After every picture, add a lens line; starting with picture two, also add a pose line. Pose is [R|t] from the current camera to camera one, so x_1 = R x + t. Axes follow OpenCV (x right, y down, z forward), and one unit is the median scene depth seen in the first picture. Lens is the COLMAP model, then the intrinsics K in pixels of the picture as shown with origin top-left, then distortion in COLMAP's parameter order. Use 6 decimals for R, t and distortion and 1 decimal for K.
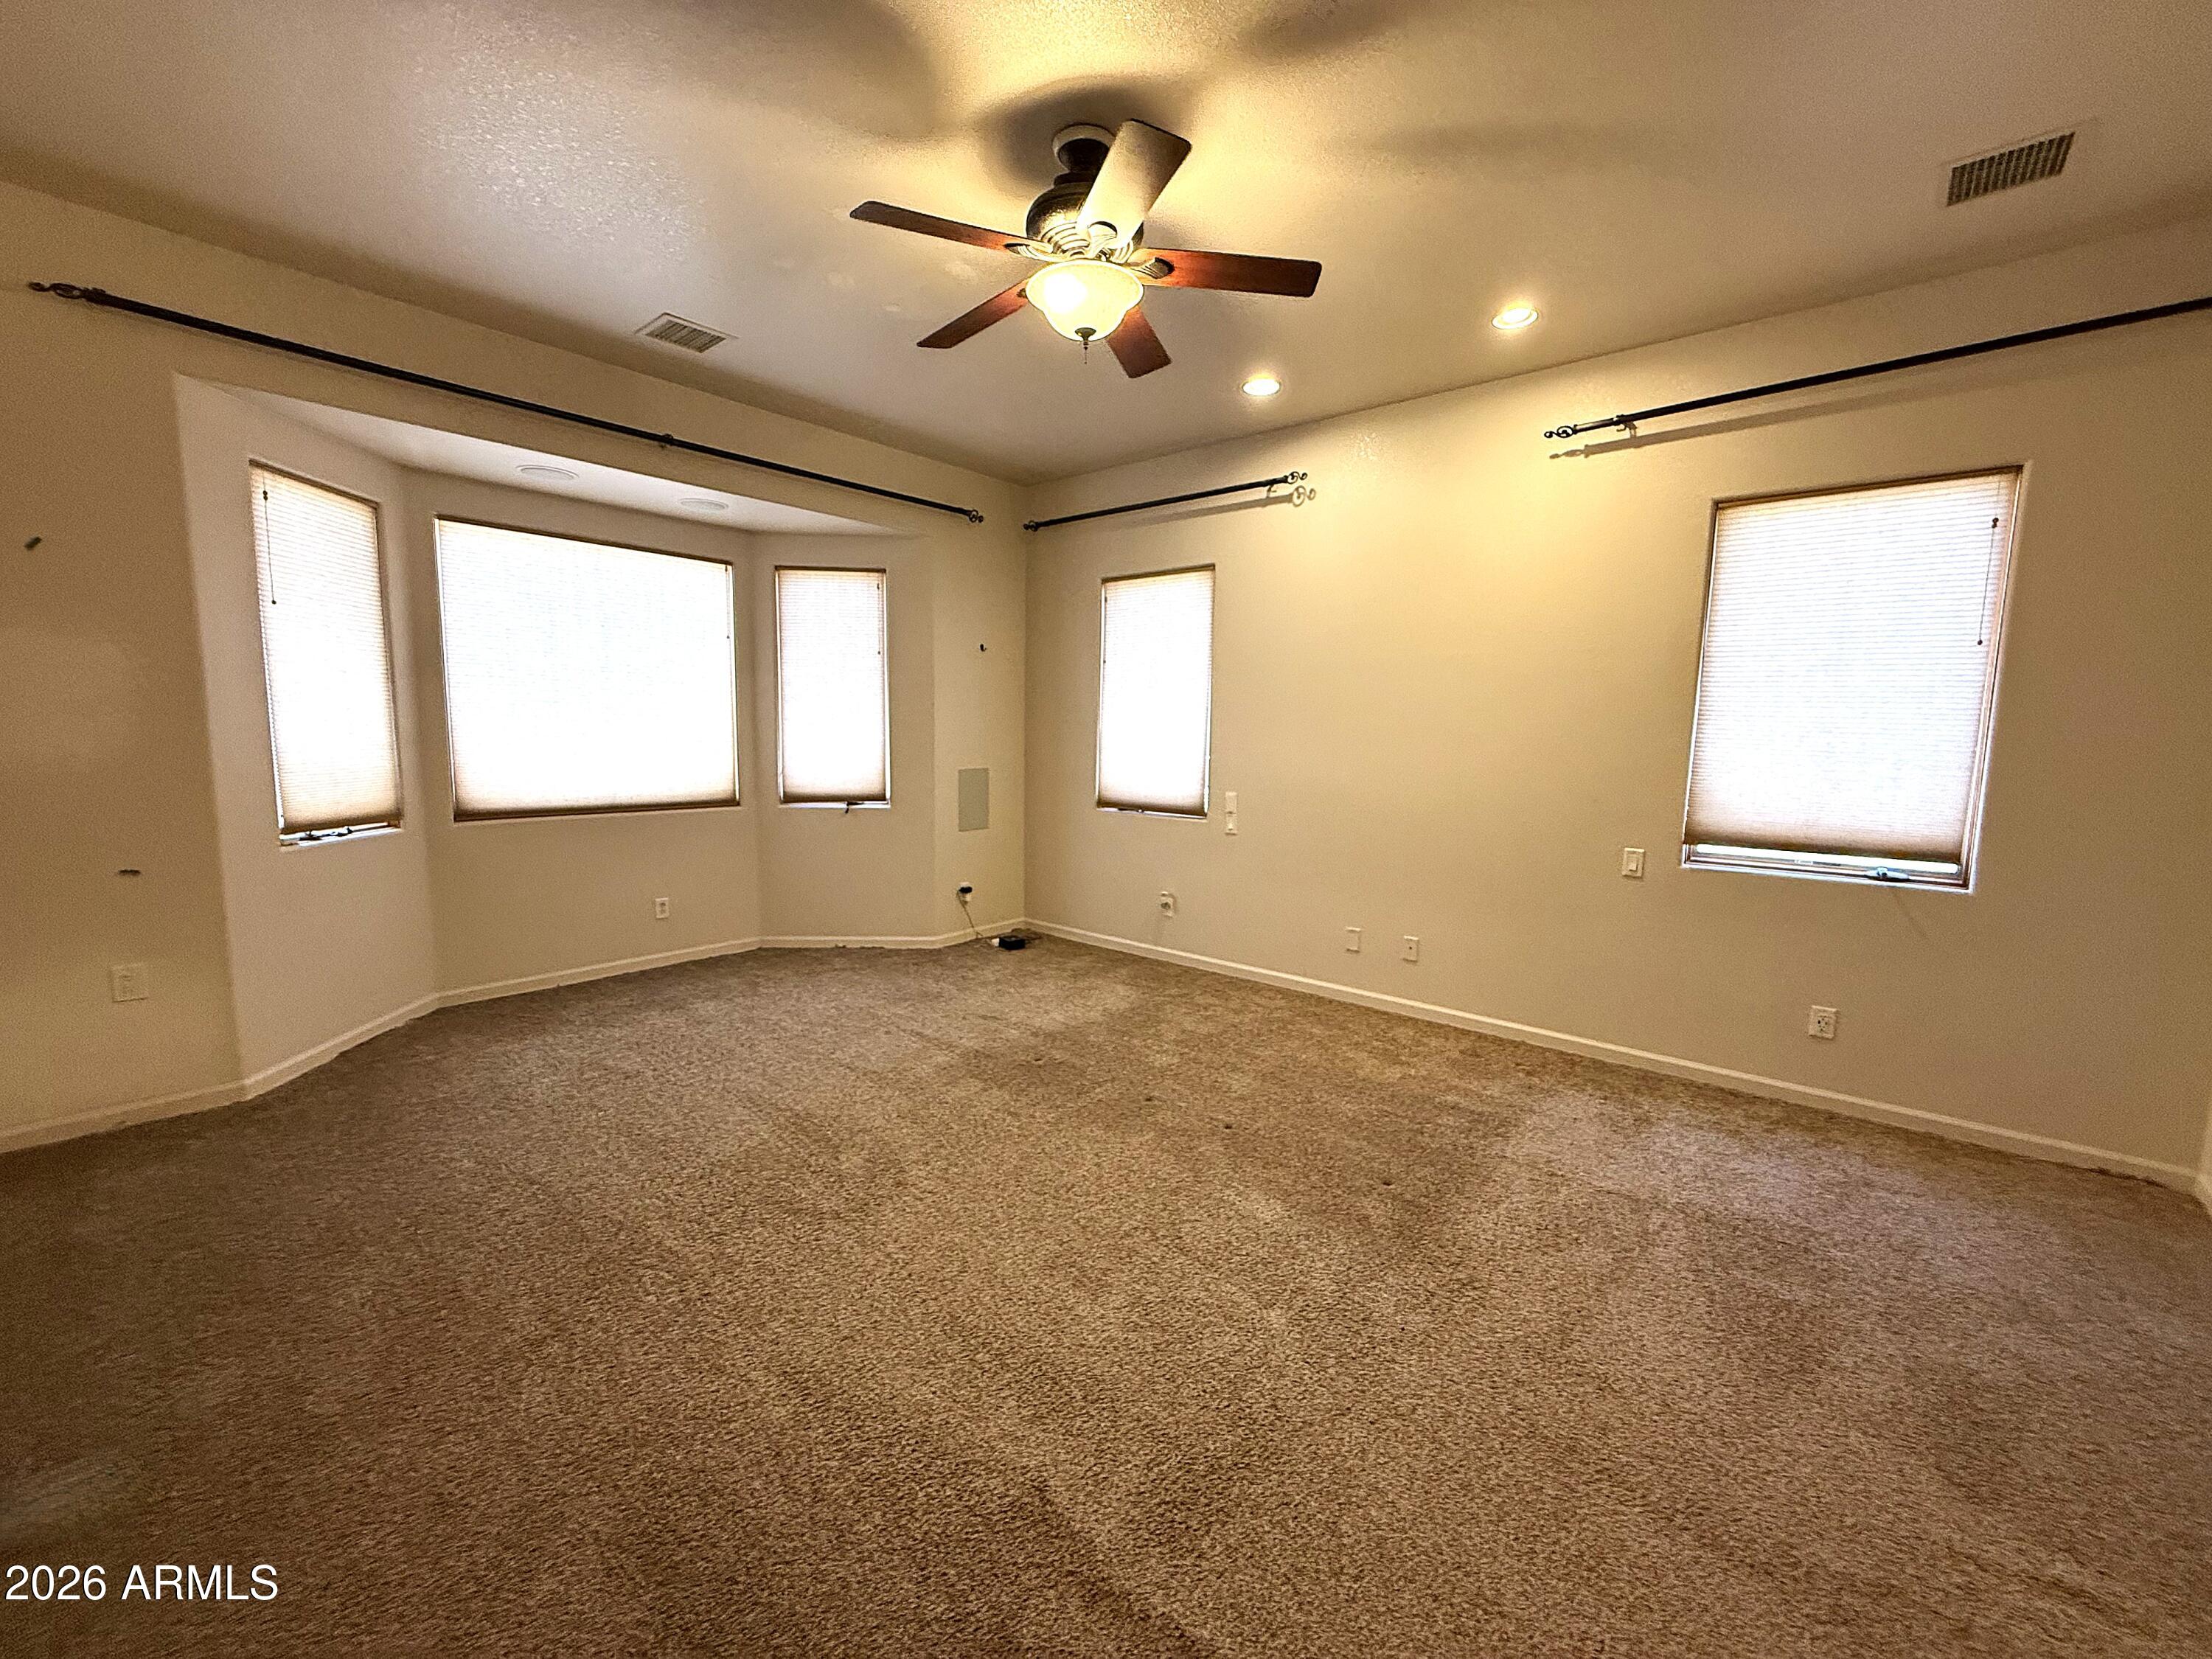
lens RADIAL K [[884.9, 0, 1103.3], [0, 884.9, 832.1], [0, 0, 1]] dist [-0.001359, 0.000440]
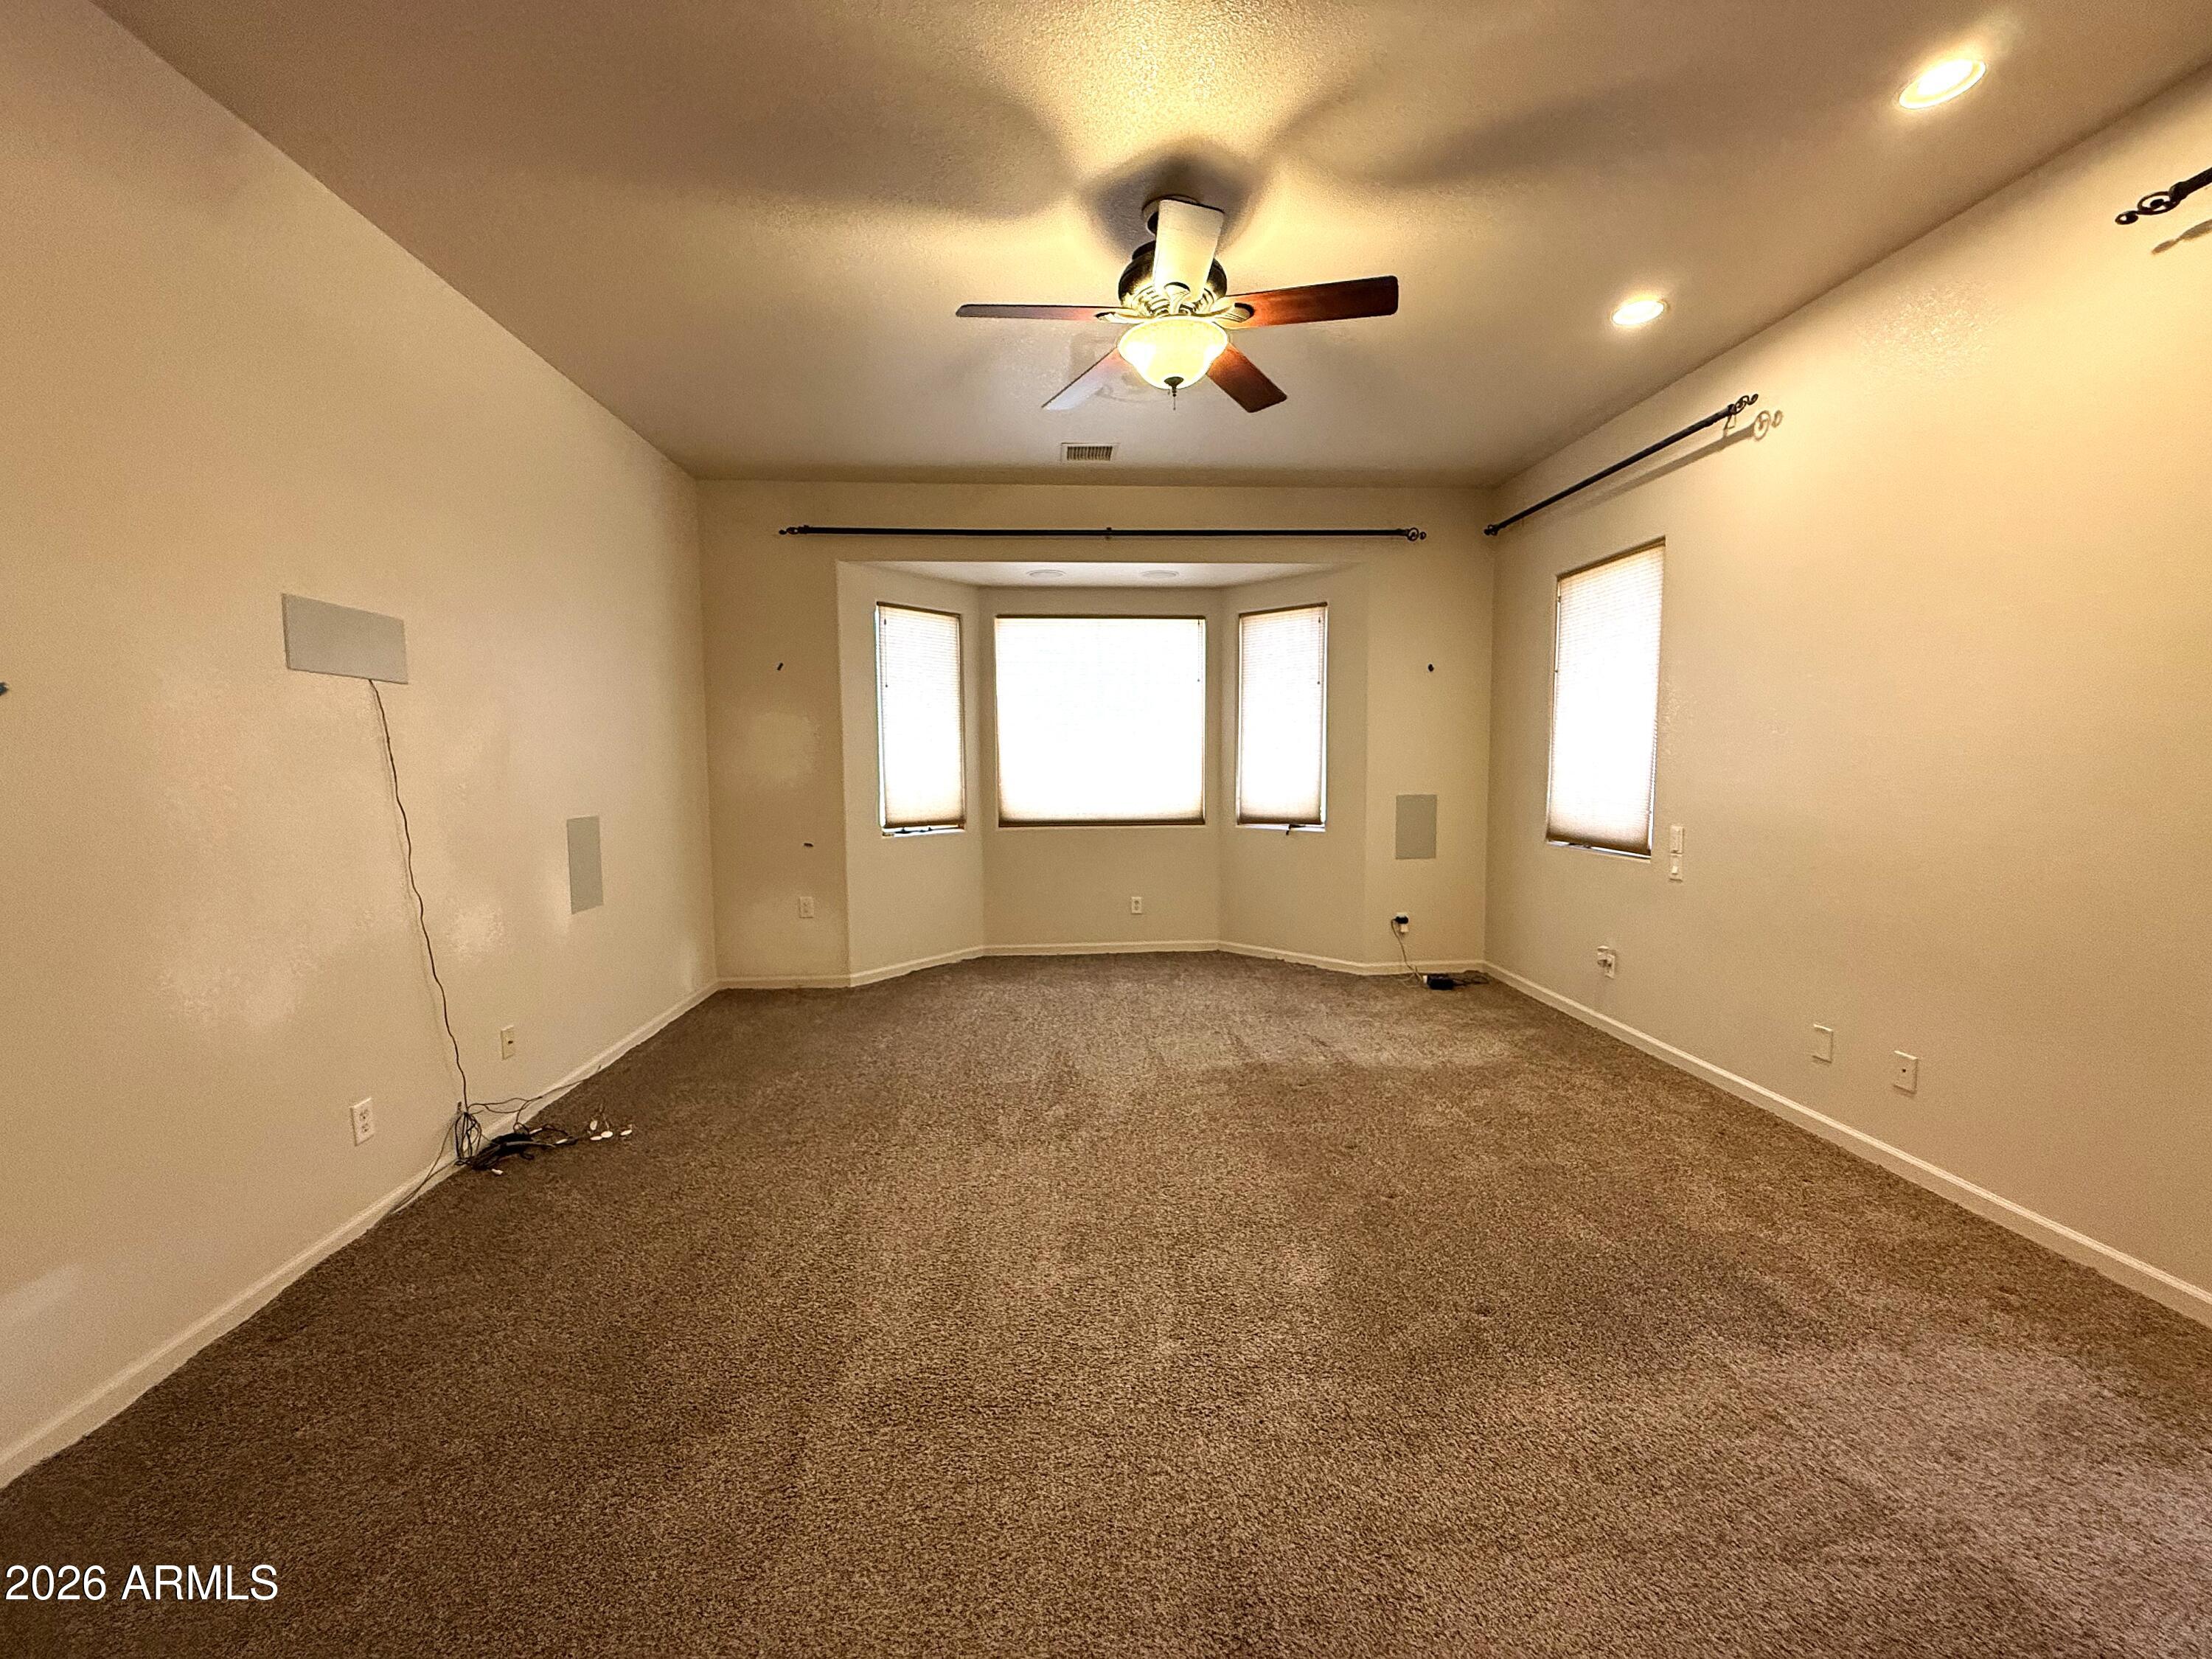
lens RADIAL K [[884.9, 0, 1101.9], [0, 884.9, 831.0], [0, 0, 1]] dist [-0.001359, 0.000440]
pose [[0.699505, 0.036354, -0.713702, 0.400718], [-0.063337, 0.997929, -0.011246, 0.000229], [0.711815, 0.053070, 0.700359, 0.118885]]
